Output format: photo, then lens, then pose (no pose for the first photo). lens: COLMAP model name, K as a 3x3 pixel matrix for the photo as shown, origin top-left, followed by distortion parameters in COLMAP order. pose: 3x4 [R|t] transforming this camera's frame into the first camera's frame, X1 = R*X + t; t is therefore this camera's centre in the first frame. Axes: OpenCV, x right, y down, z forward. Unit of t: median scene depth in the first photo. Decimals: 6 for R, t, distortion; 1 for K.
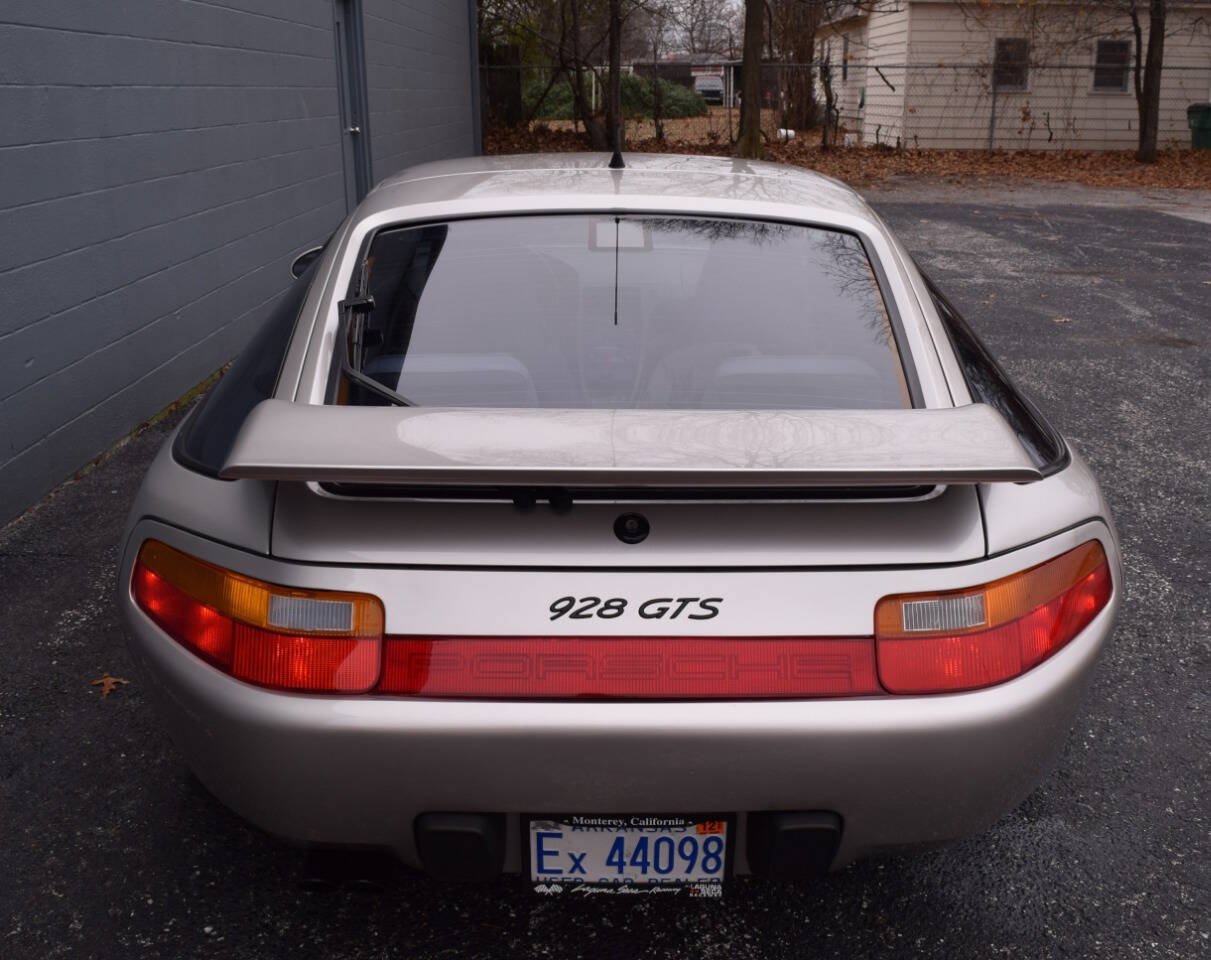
lens RADIAL K [[1149.0, 0, 619.2], [0, 1149.0, 479.6], [0, 0, 1]] dist [-0.085335, 0.004946]
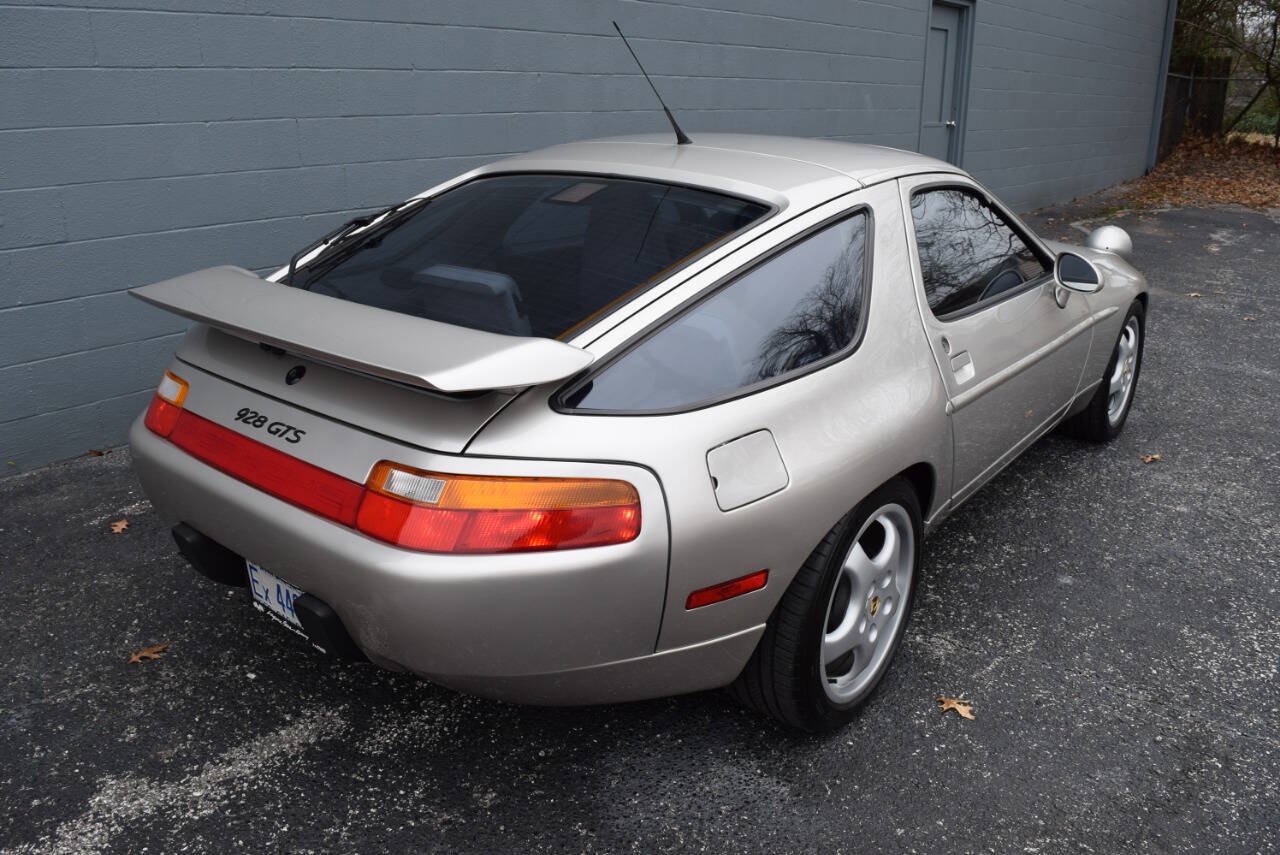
lens RADIAL K [[992.5, 0, 633.2], [0, 992.5, 427.9], [0, 0, 1]] dist [-0.097313, 0.021645]
pose [[0.768810, 0.216867, -0.601581, 0.653697], [-0.215615, 0.973562, 0.075411, -0.046757], [0.602030, 0.071733, 0.795244, 0.158441]]
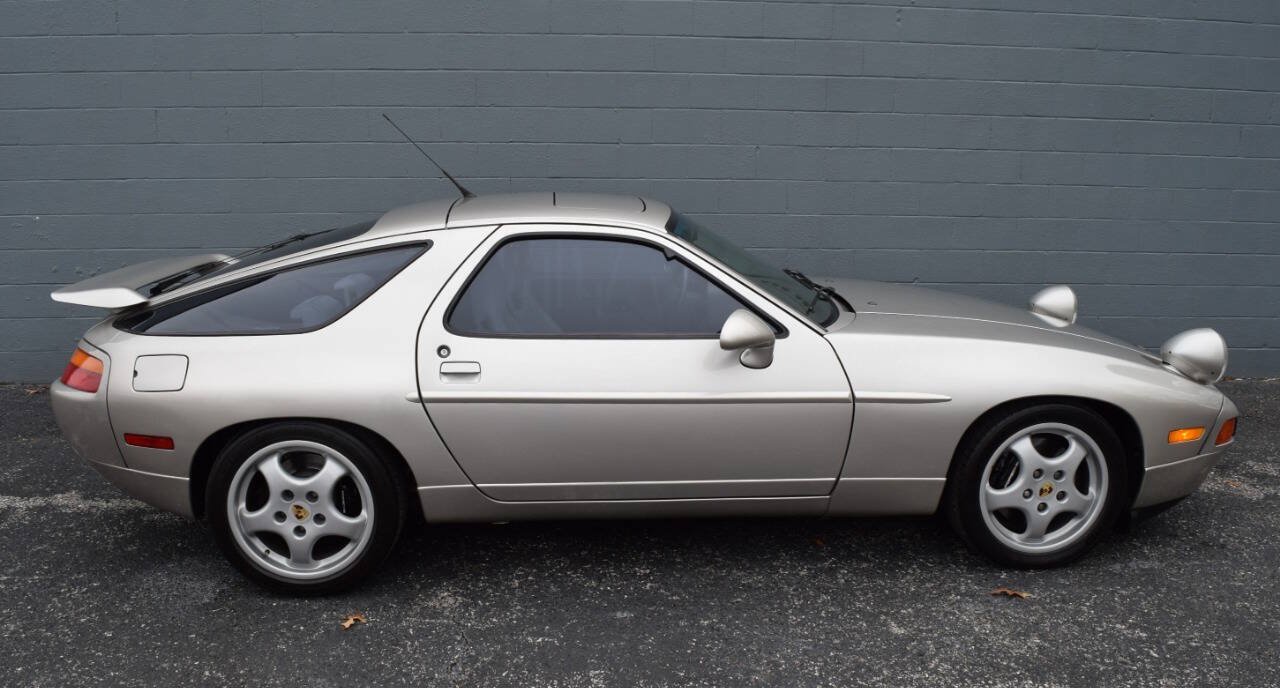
lens RADIAL K [[1025.8, 0, 633.2], [0, 1025.8, 389.7], [0, 0, 1]] dist [-0.094380, 0.016040]
pose [[0.064515, 0.224361, -0.972368, 1.508957], [-0.328121, 0.924989, 0.191659, -0.378213], [0.942430, 0.306689, 0.133293, 1.117973]]
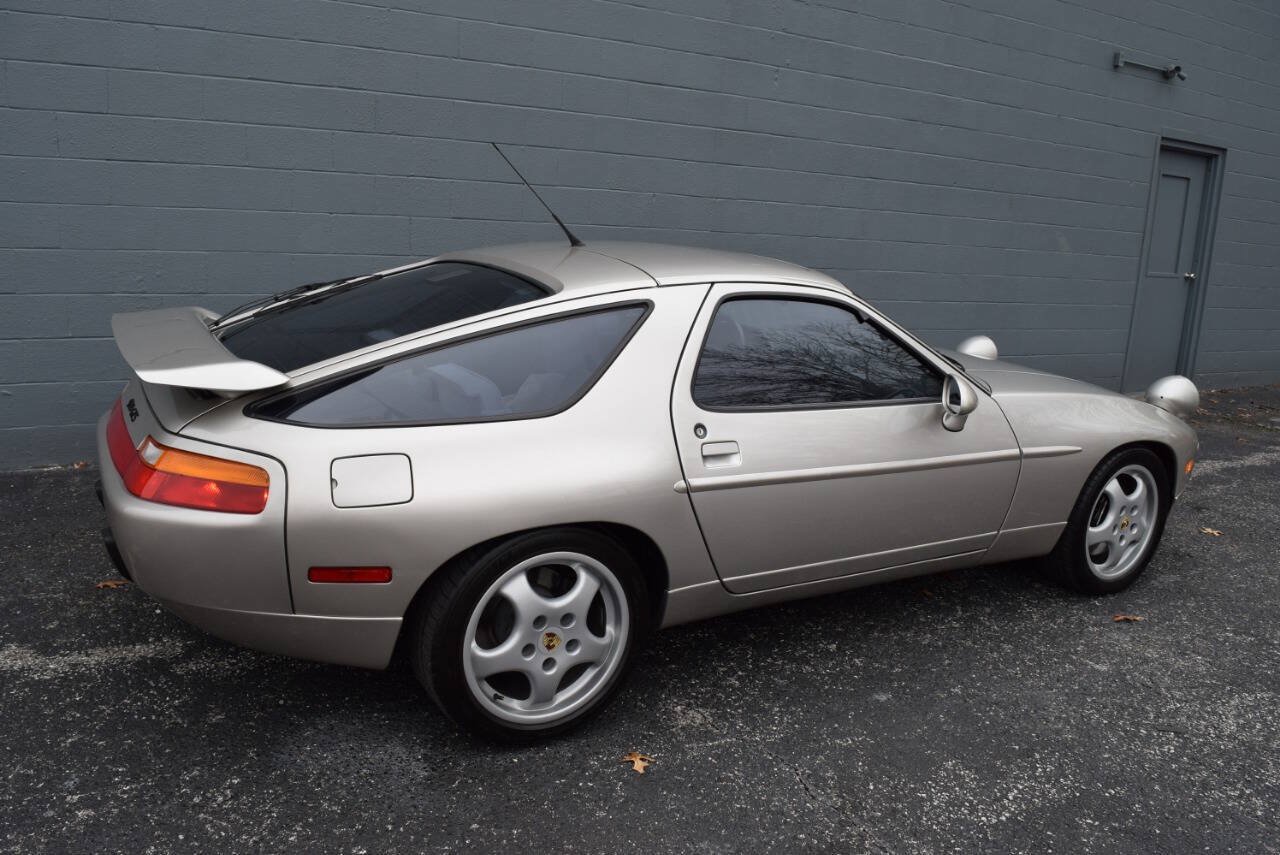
lens RADIAL K [[992.5, 0, 633.2], [0, 992.5, 427.9], [0, 0, 1]] dist [-0.097313, 0.021645]
pose [[0.487422, 0.218193, -0.845465, 1.129526], [-0.335911, 0.940614, 0.049091, -0.144585], [0.805968, 0.260073, 0.531769, 0.461882]]
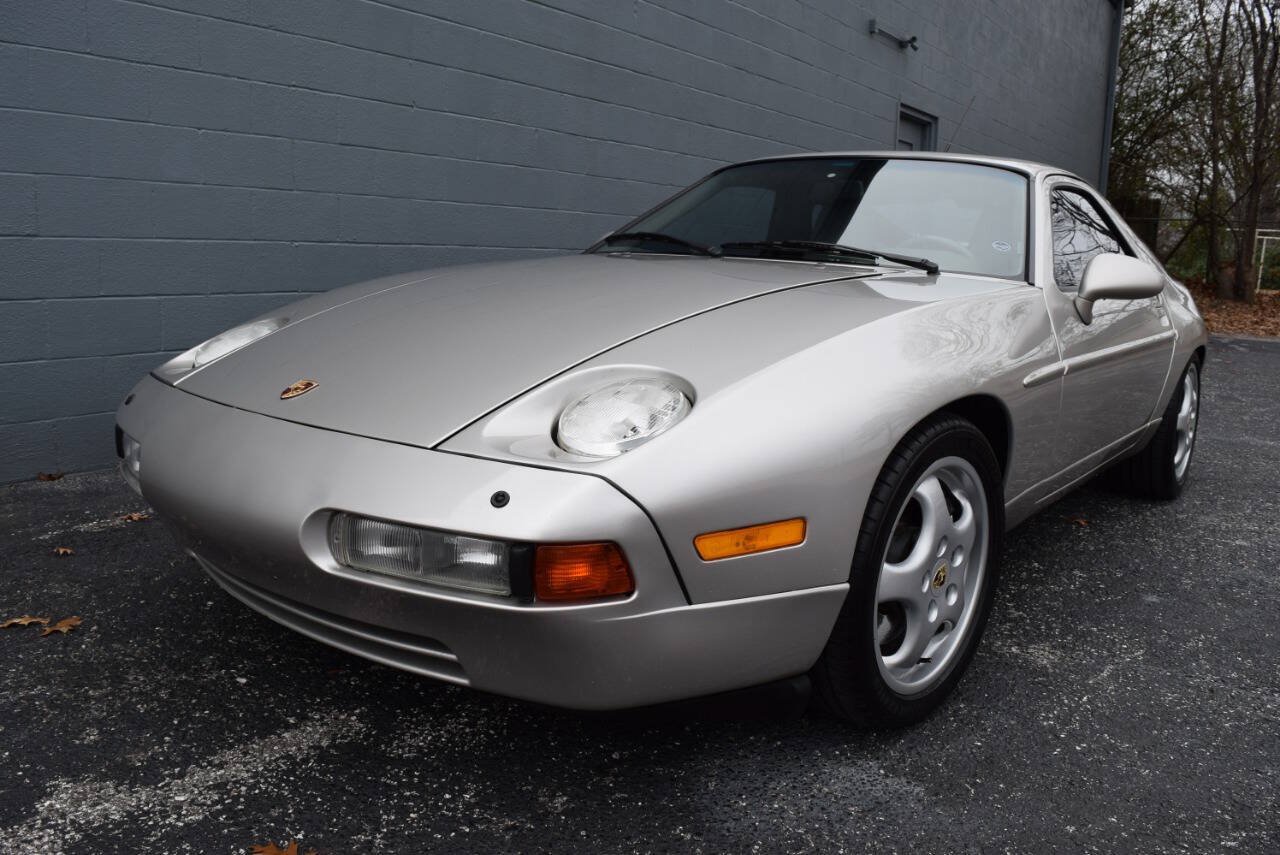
lens RADIAL K [[992.5, 0, 633.2], [0, 992.5, 427.9], [0, 0, 1]] dist [-0.097313, 0.021645]
pose [[0.804589, 0.137858, -0.577609, 0.524642], [-0.226167, 0.970511, -0.083410, 0.131830], [0.549077, 0.197747, 0.812041, 0.207314]]
